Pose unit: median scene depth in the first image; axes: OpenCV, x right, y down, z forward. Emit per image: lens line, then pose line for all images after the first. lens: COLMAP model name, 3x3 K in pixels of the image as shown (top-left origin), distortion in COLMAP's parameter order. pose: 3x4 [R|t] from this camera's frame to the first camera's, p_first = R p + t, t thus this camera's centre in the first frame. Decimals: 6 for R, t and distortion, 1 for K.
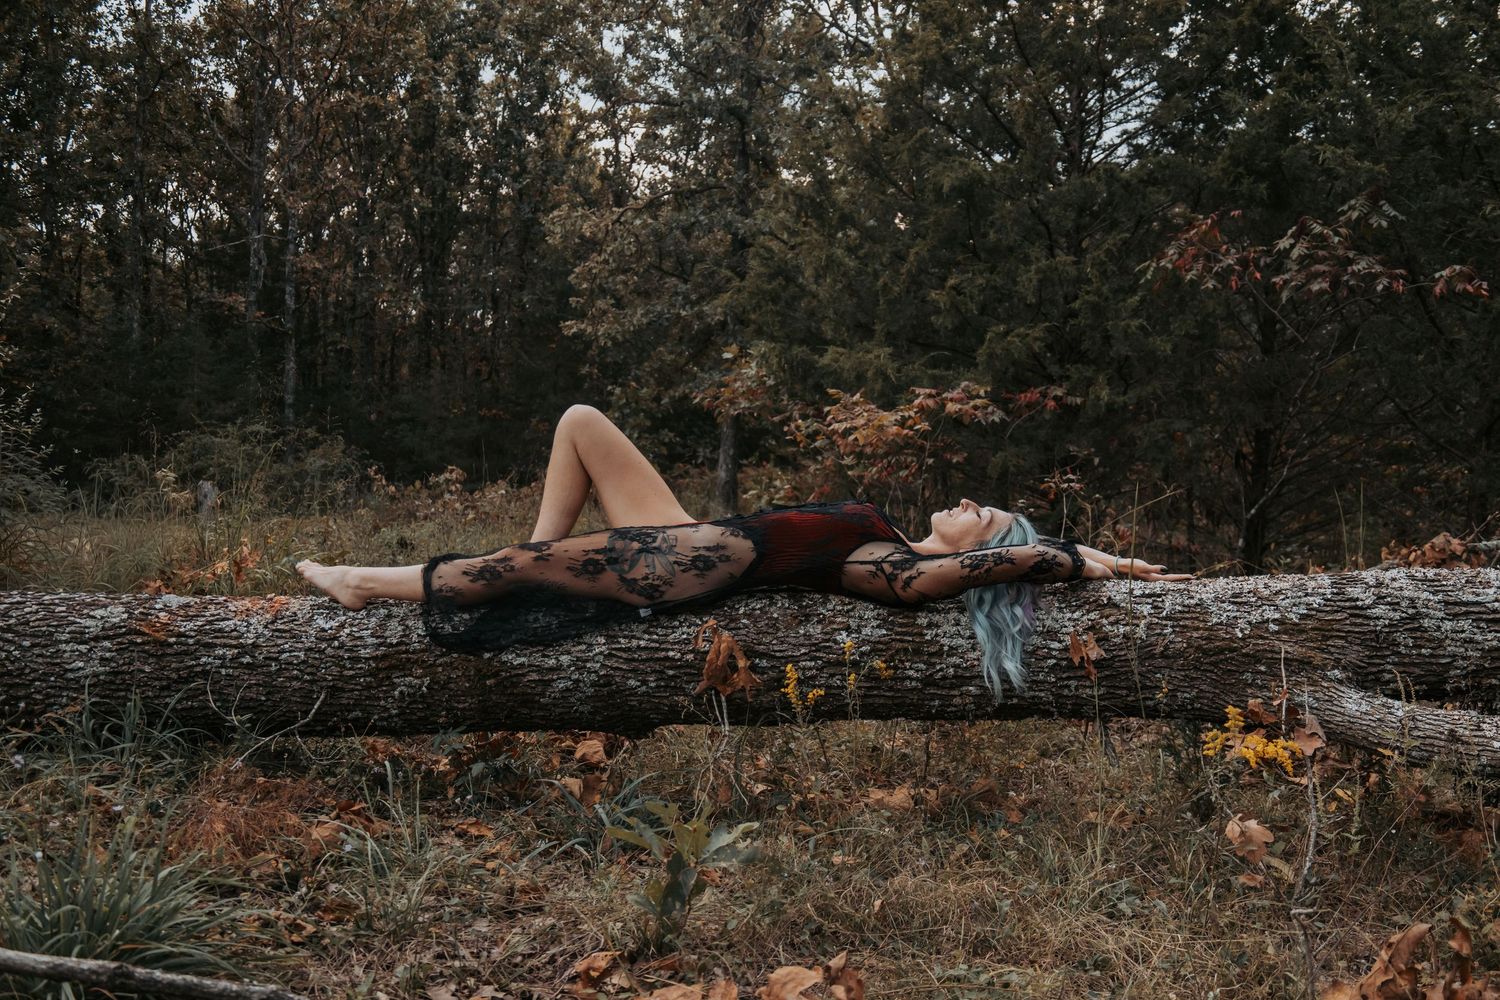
lens RADIAL K [[1519.7, 0, 750.9], [0, 1519.7, 559.4], [0, 0, 1]] dist [-0.007764, -0.012812]
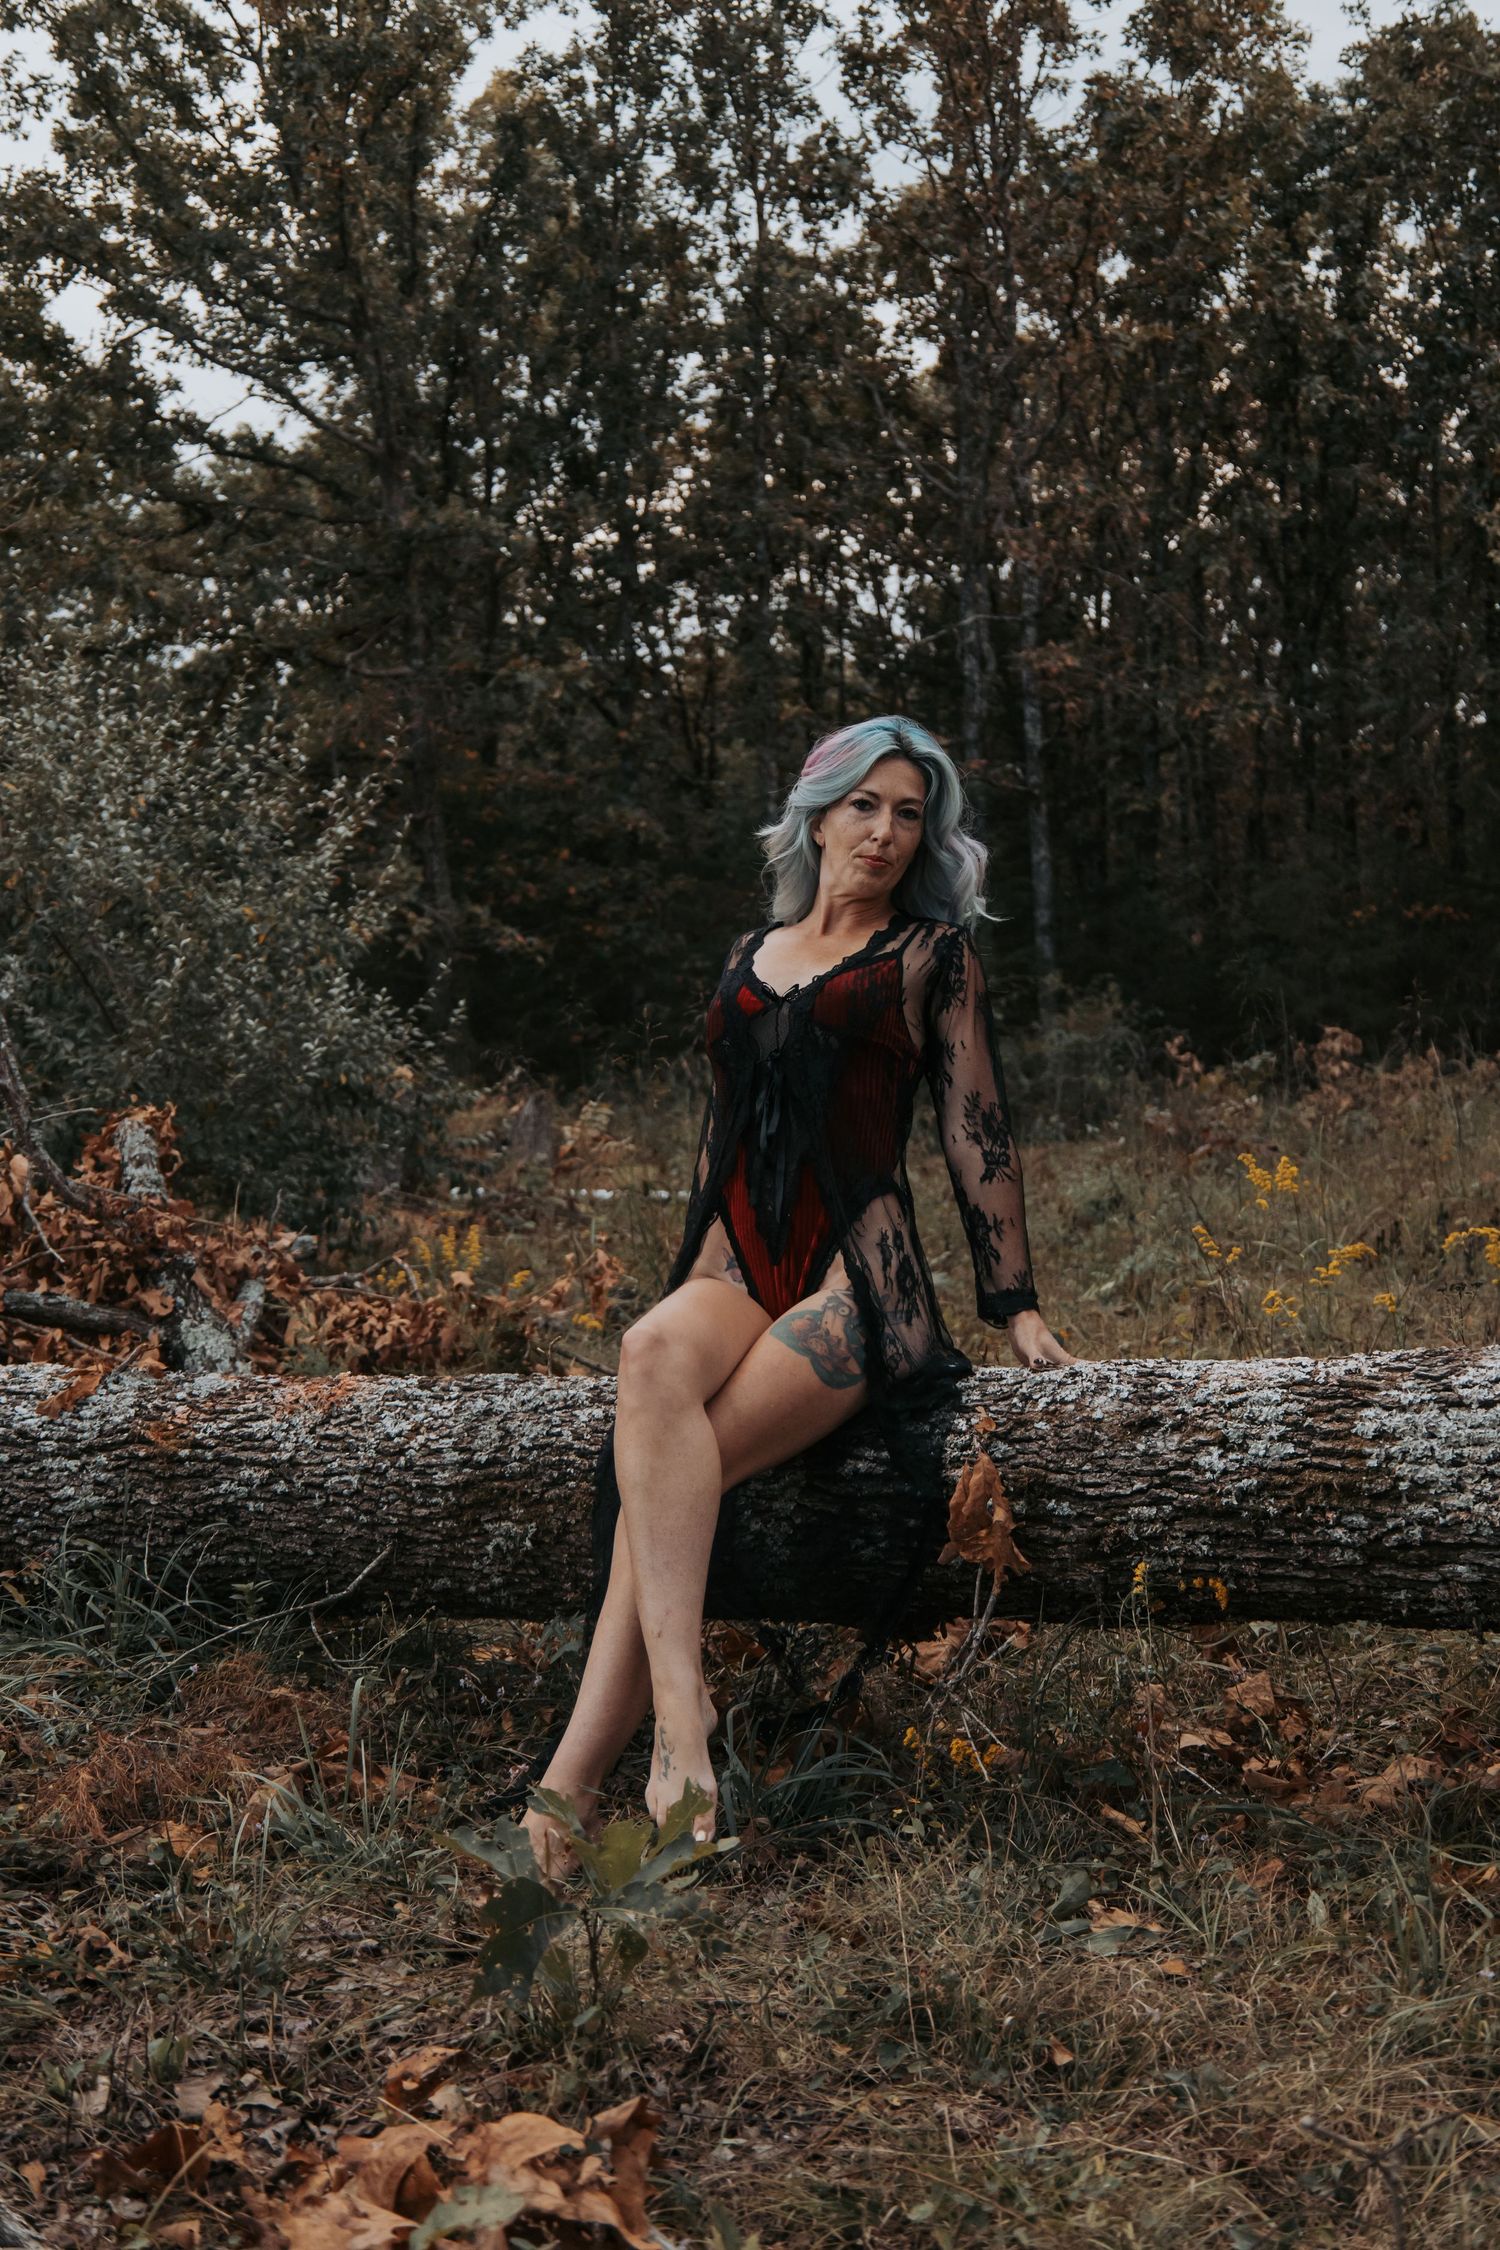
lens RADIAL K [[3086.8, 0, 750.0], [0, 3086.8, 1125.0], [0, 0, 1]] dist [0.024574, -0.033372]
pose [[0.867188, -0.044308, -0.496005, 0.437043], [0.038727, 0.999018, -0.021534, -0.042943], [0.496472, -0.000535, 0.868053, 0.036242]]
